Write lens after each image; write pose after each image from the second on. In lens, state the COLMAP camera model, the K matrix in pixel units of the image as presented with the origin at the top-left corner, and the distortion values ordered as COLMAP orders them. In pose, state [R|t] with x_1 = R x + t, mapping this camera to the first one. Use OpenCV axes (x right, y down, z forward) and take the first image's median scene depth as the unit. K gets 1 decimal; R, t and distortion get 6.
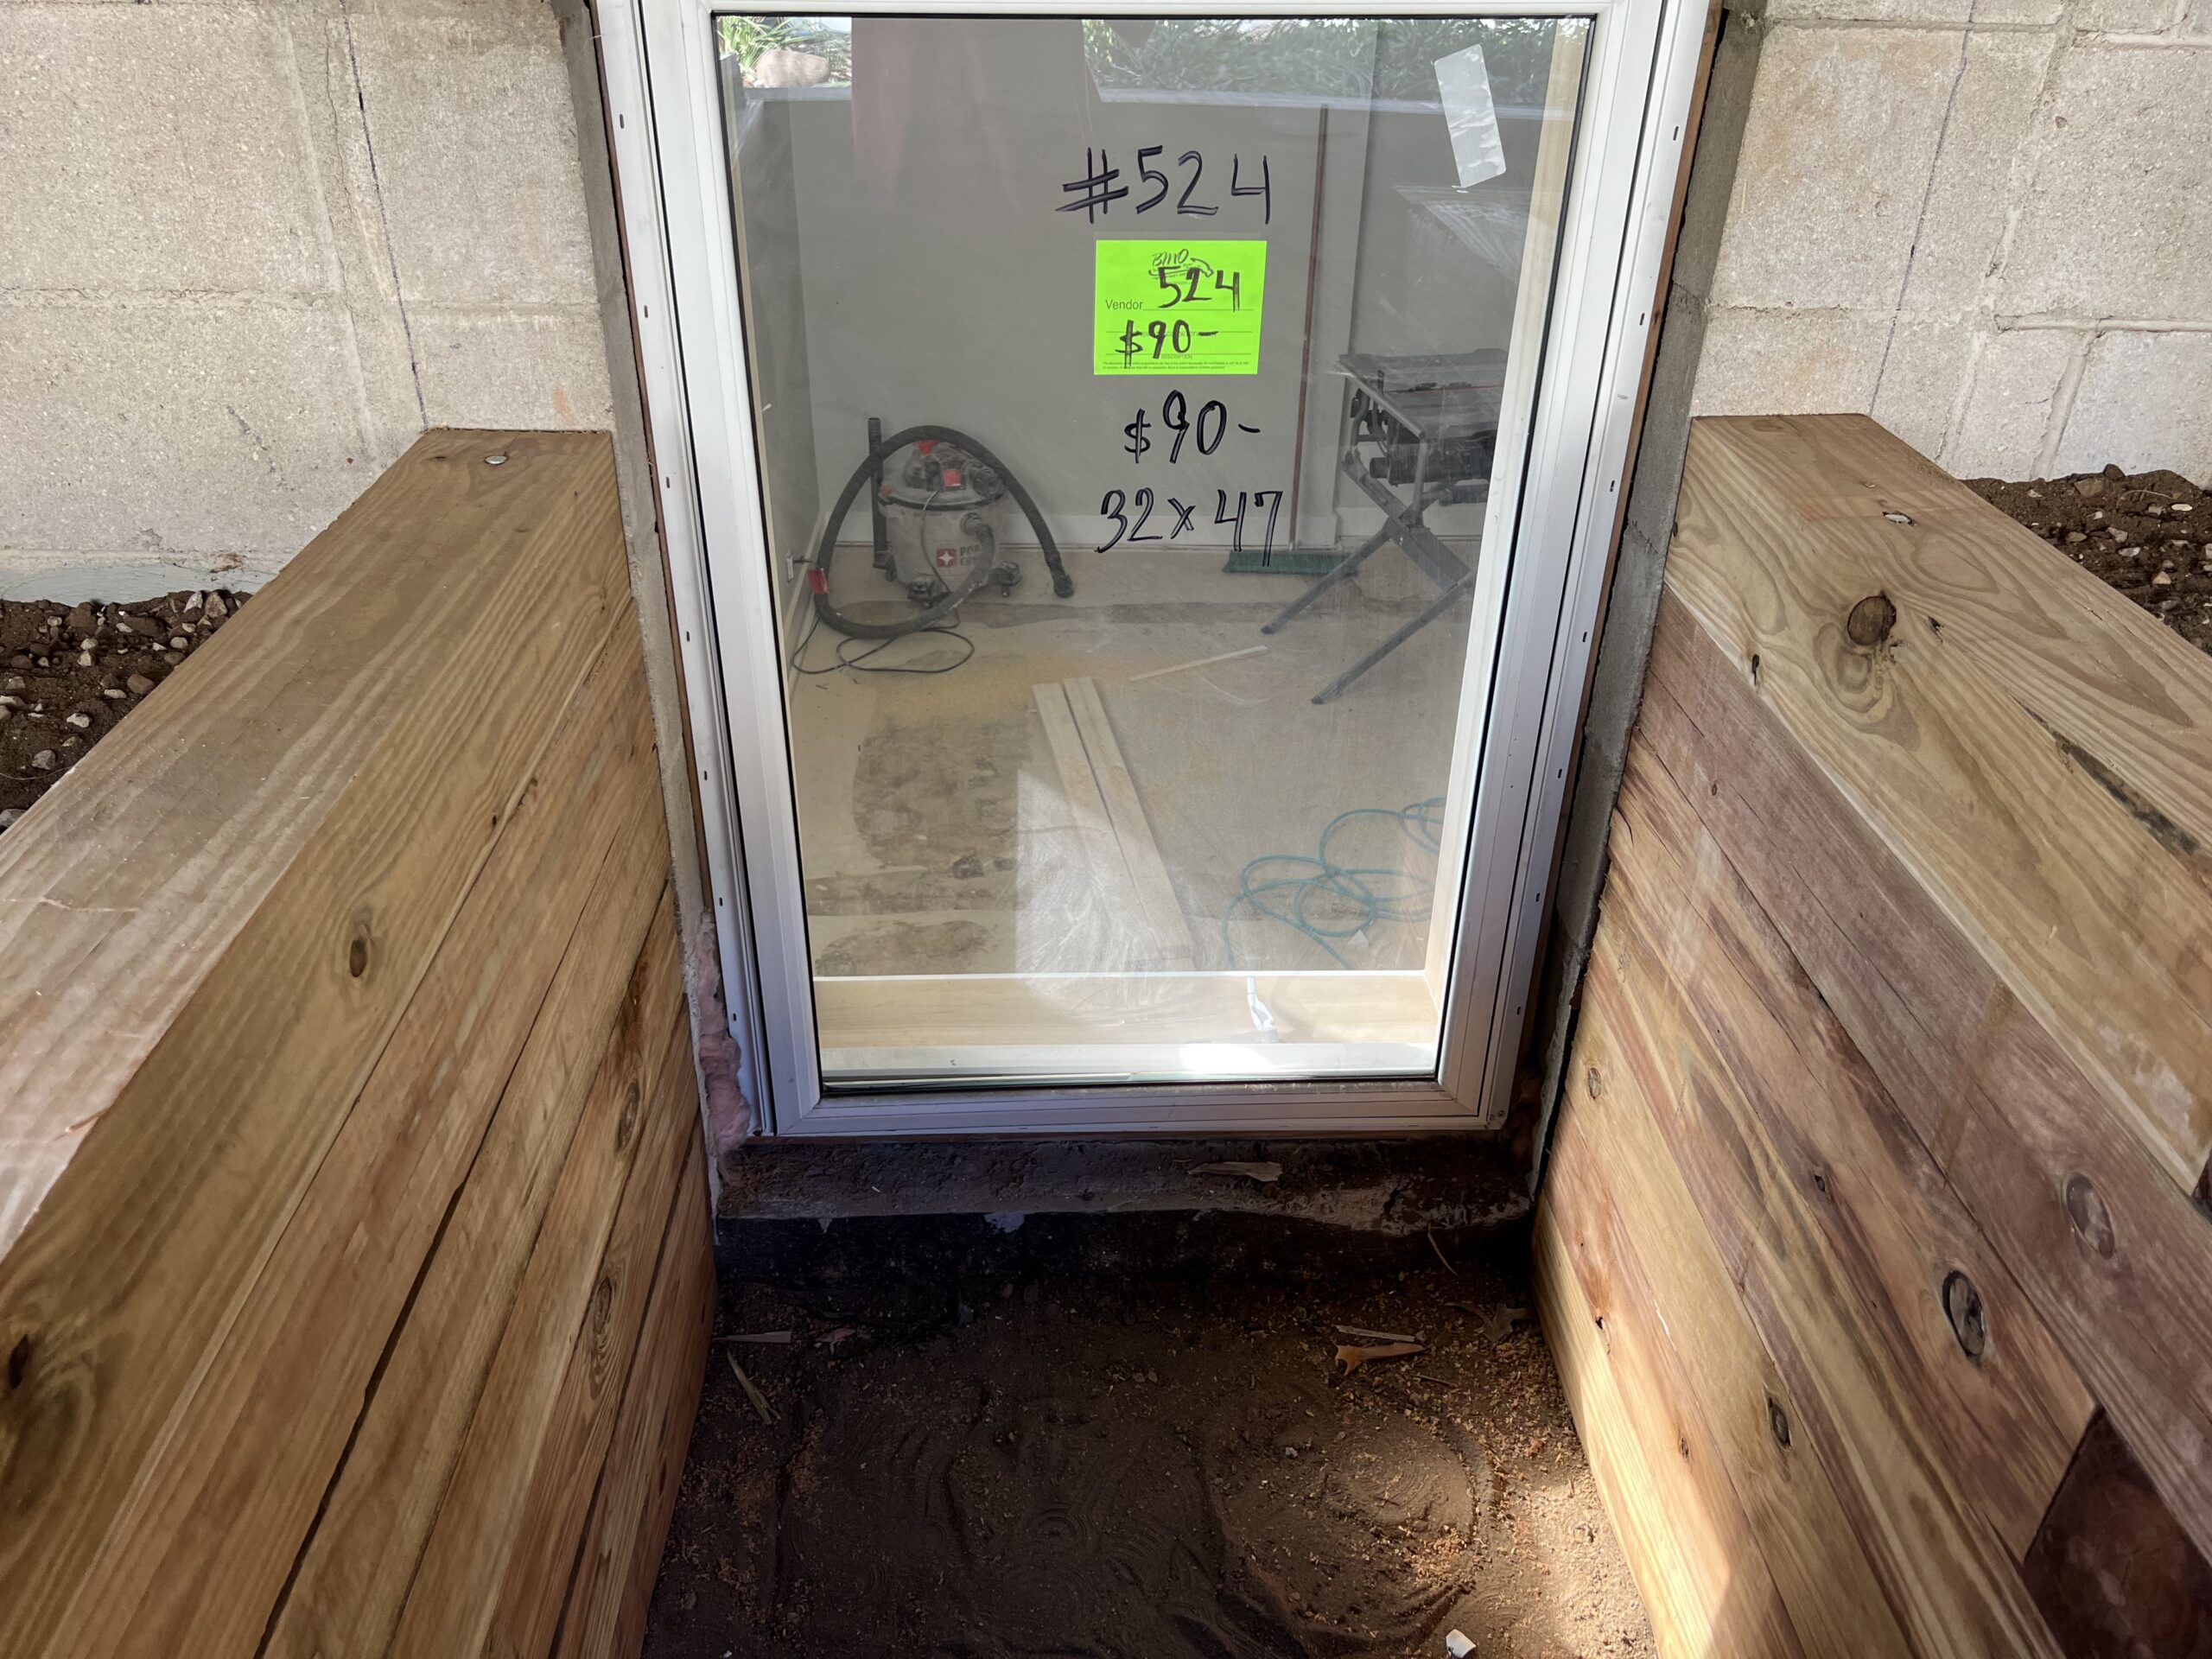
lens RADIAL K [[1684.1, 0, 1085.4], [0, 1684.1, 835.4], [0, 0, 1]] dist [0.011104, -0.003376]
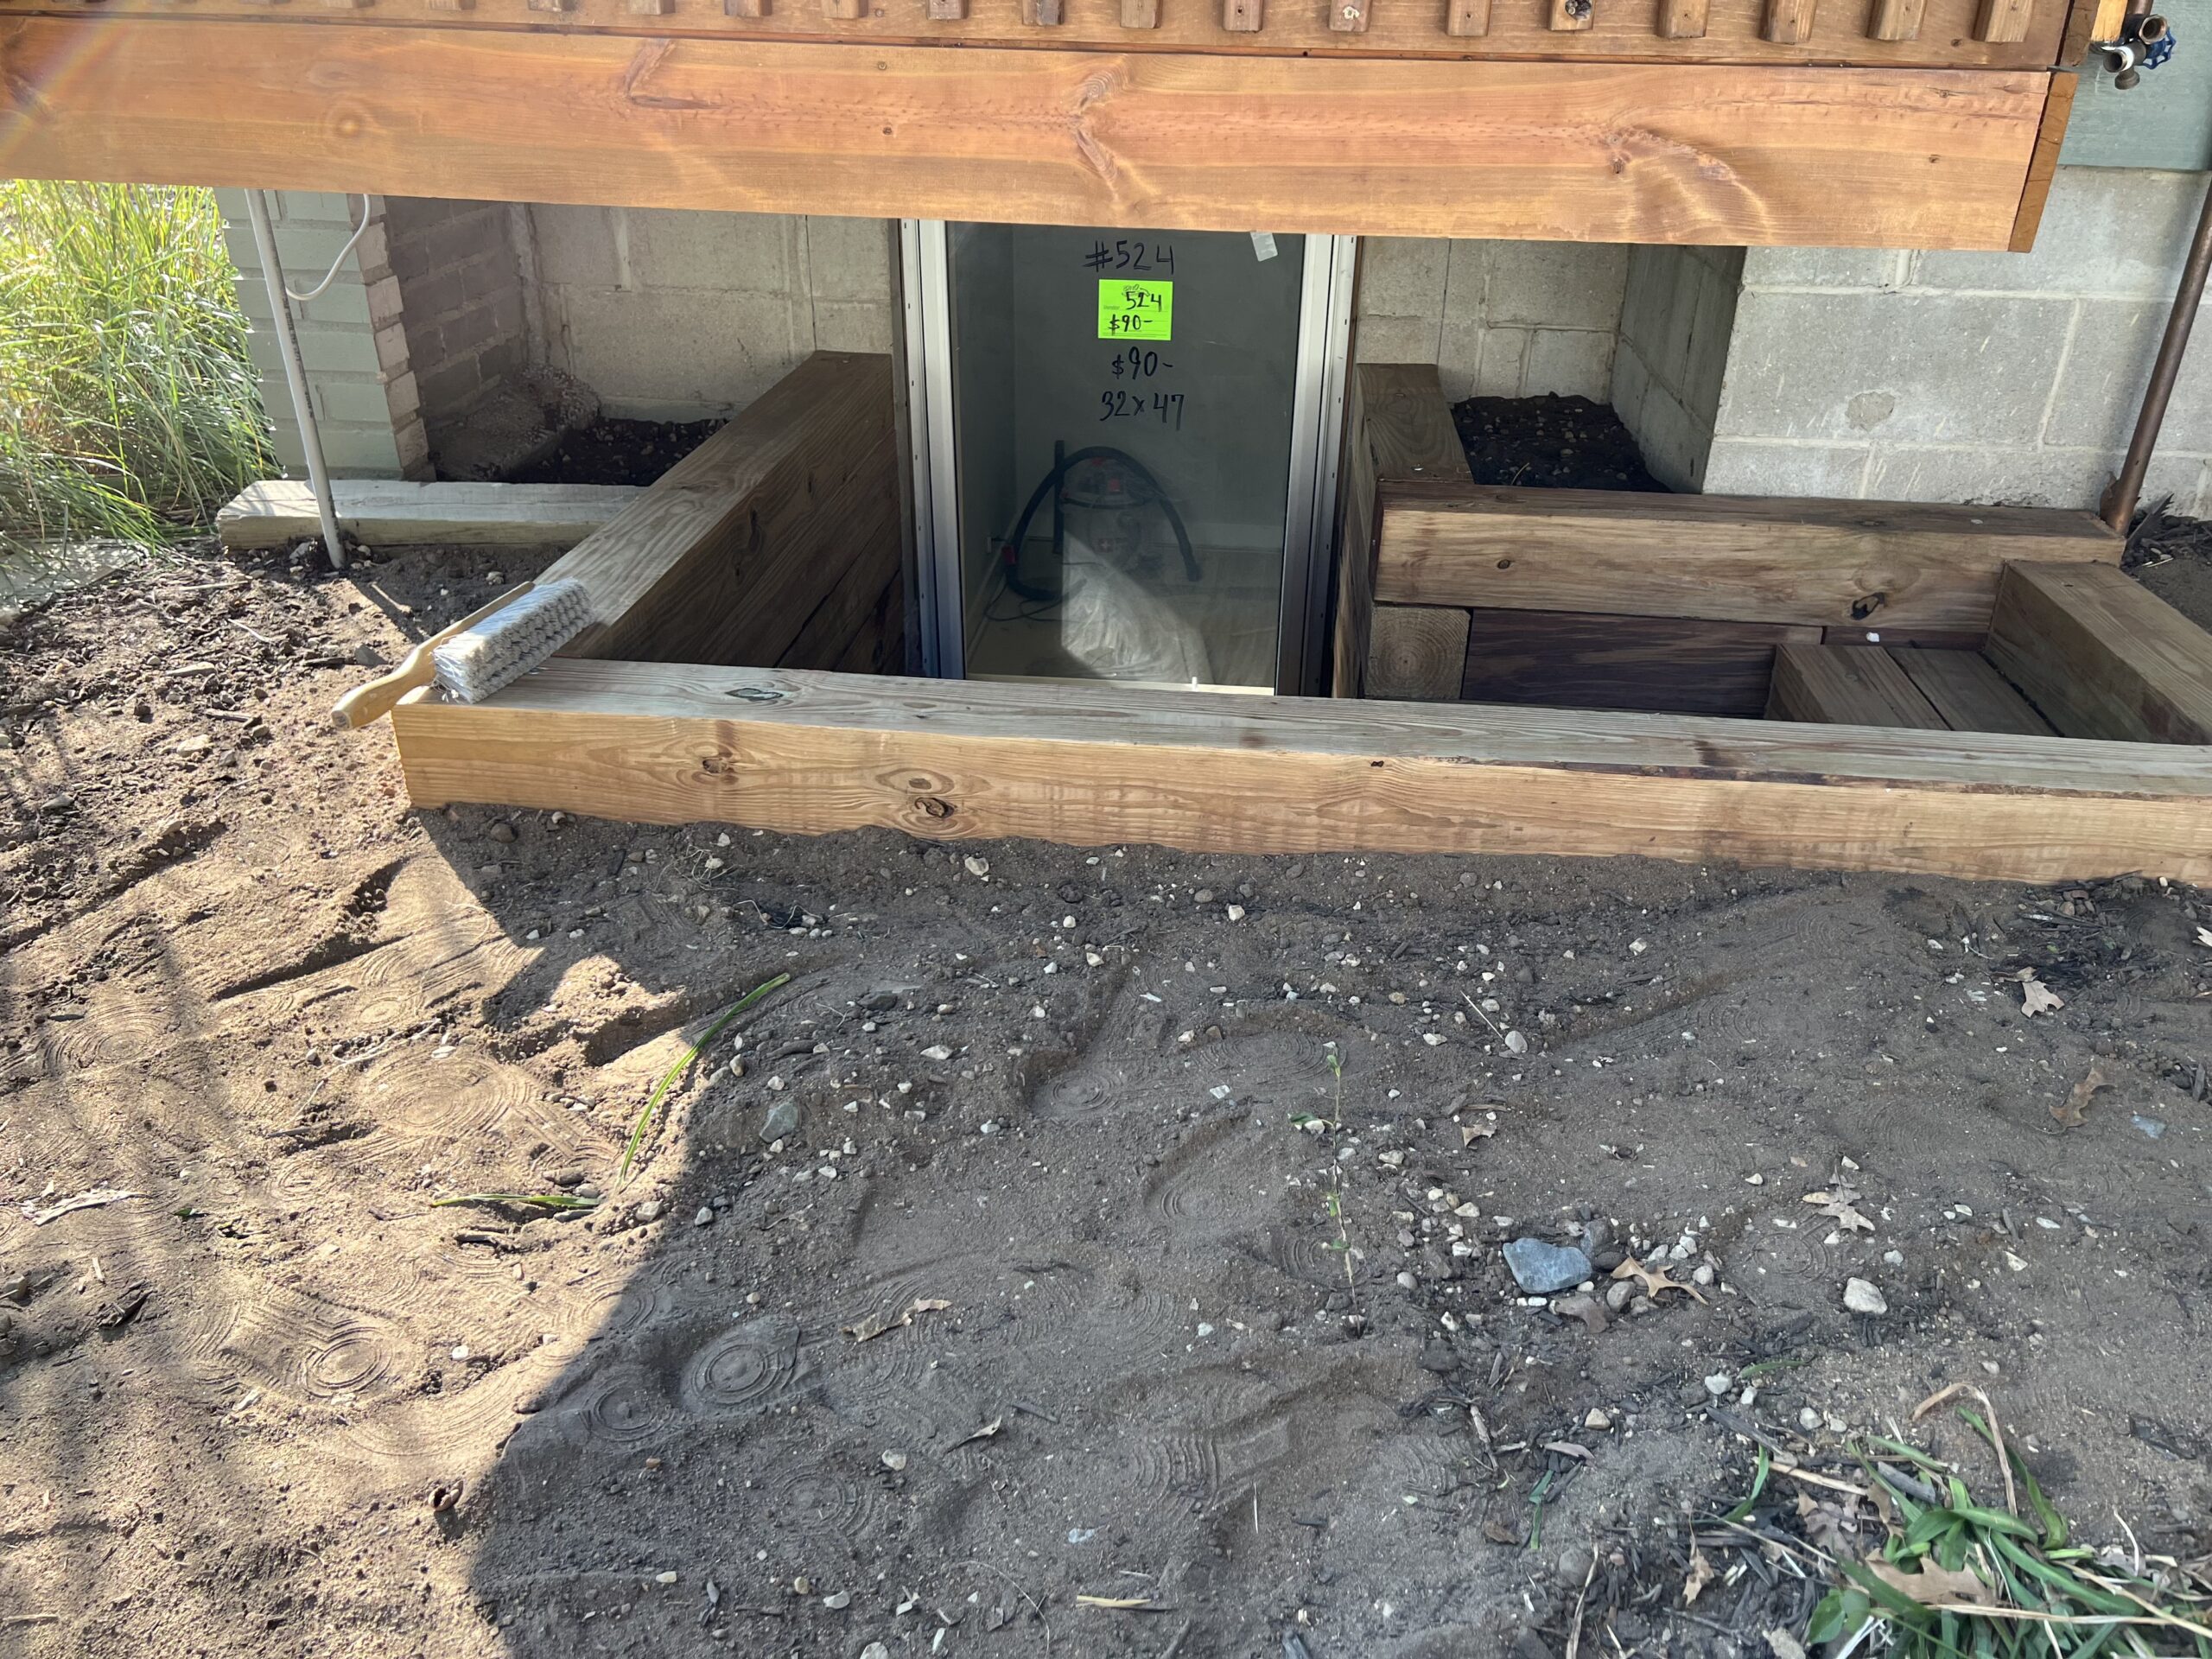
lens RADIAL K [[1659.7, 0, 1106.0], [0, 1659.7, 829.5], [0, 0, 1]] dist [0.007526, 0.003961]
pose [[0.992153, 0.059933, -0.109732, 0.304352], [-0.065711, 0.996594, -0.049817, 0.506484], [0.106373, 0.056636, 0.992712, -1.207766]]
